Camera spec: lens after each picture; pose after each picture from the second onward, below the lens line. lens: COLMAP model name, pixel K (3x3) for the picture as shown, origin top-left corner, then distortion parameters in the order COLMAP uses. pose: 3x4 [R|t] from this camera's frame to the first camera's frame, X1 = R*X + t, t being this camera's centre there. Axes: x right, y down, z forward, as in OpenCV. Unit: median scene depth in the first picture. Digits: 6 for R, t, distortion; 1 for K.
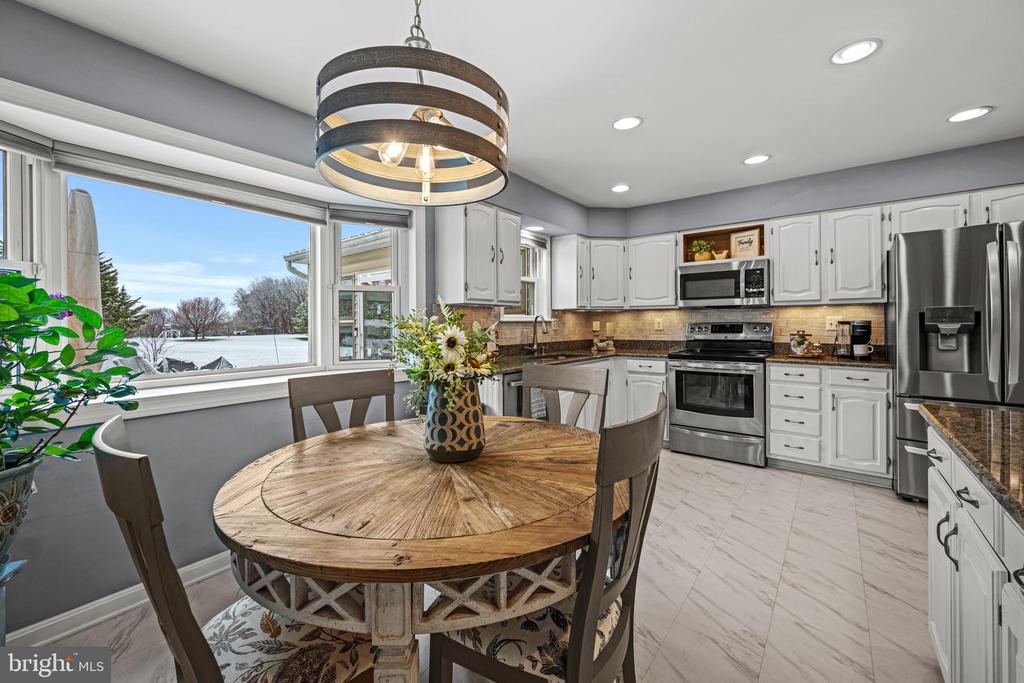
lens RADIAL K [[414.9, 0, 507.4], [0, 414.9, 323.0], [0, 0, 1]] dist [0.001593, 0.000102]
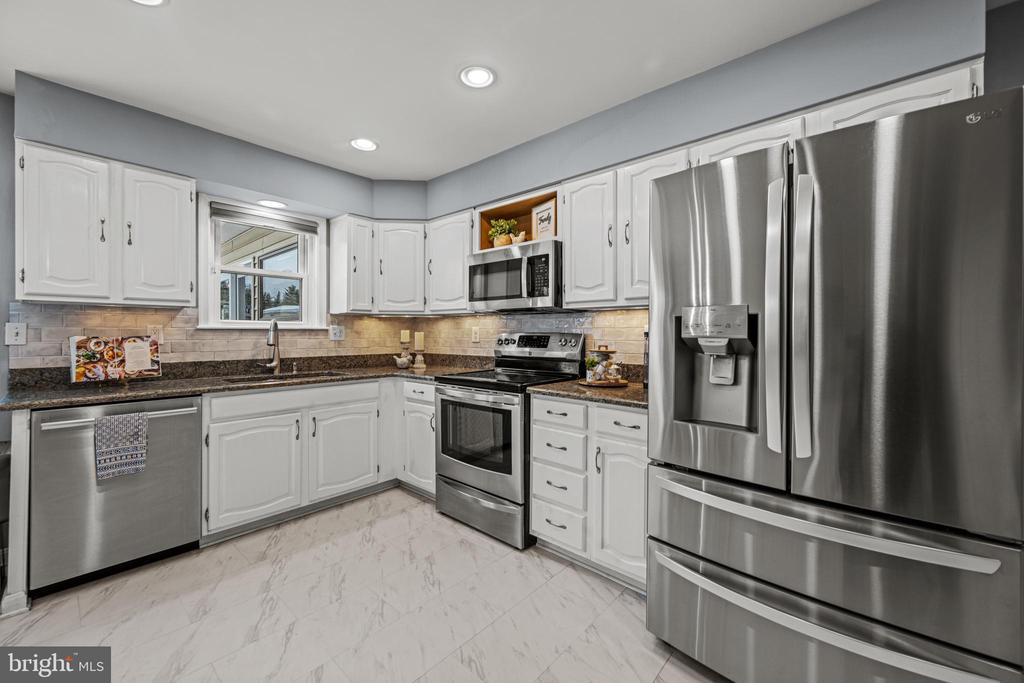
lens RADIAL K [[409.5, 0, 509.5], [0, 409.5, 333.8], [0, 0, 1]] dist [0.000064, 0.000079]
pose [[0.998074, 0.008644, -0.061427, 0.565425], [-0.008429, 0.999957, 0.003771, -0.001913], [0.061457, -0.003246, 0.998104, 0.305934]]
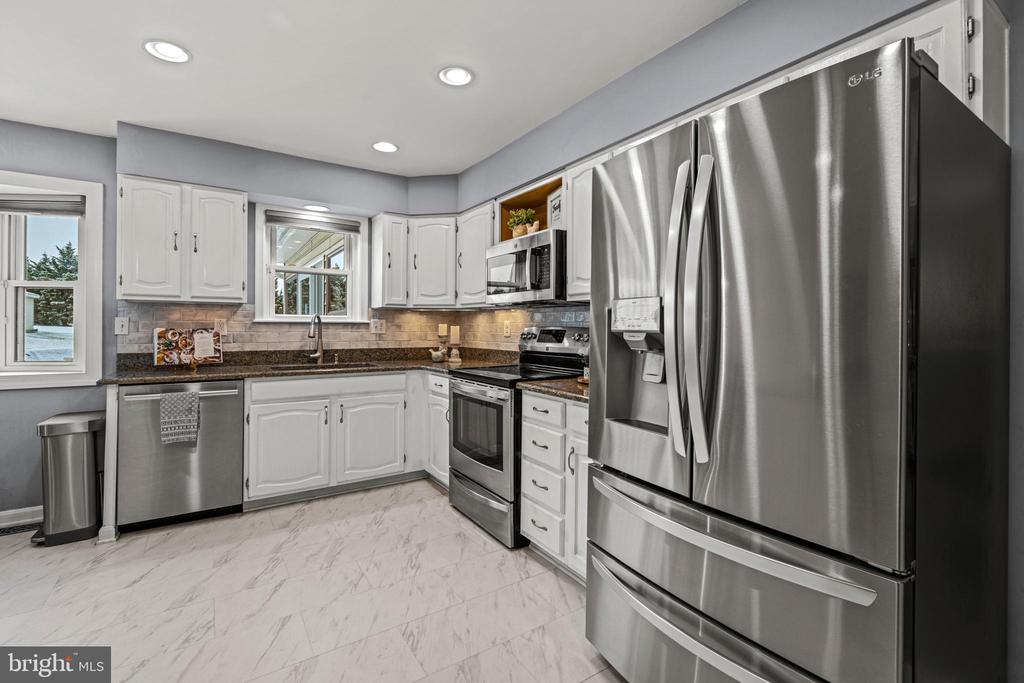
lens RADIAL K [[454.2, 0, 510.9], [0, 454.2, 326.6], [0, 0, 1]] dist [-0.003063, -0.000716]
pose [[0.950120, 0.012051, -0.311652, 0.743563], [-0.011942, 0.999926, 0.002257, -0.002671], [0.311656, 0.001578, 0.950194, 0.287320]]
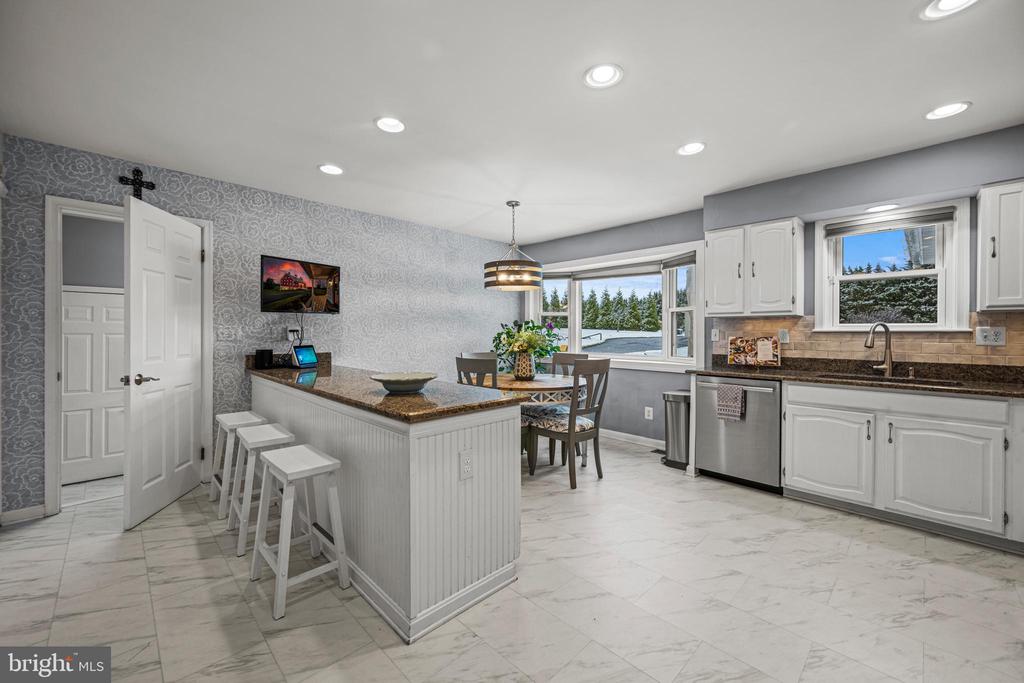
lens RADIAL K [[409.5, 0, 509.5], [0, 409.5, 333.8], [0, 0, 1]] dist [0.000064, 0.000079]
pose [[-0.128984, 0.009182, -0.991604, 0.939803], [-0.001812, 0.999953, 0.009495, -0.006199], [0.991645, 0.003021, -0.128961, 0.445228]]
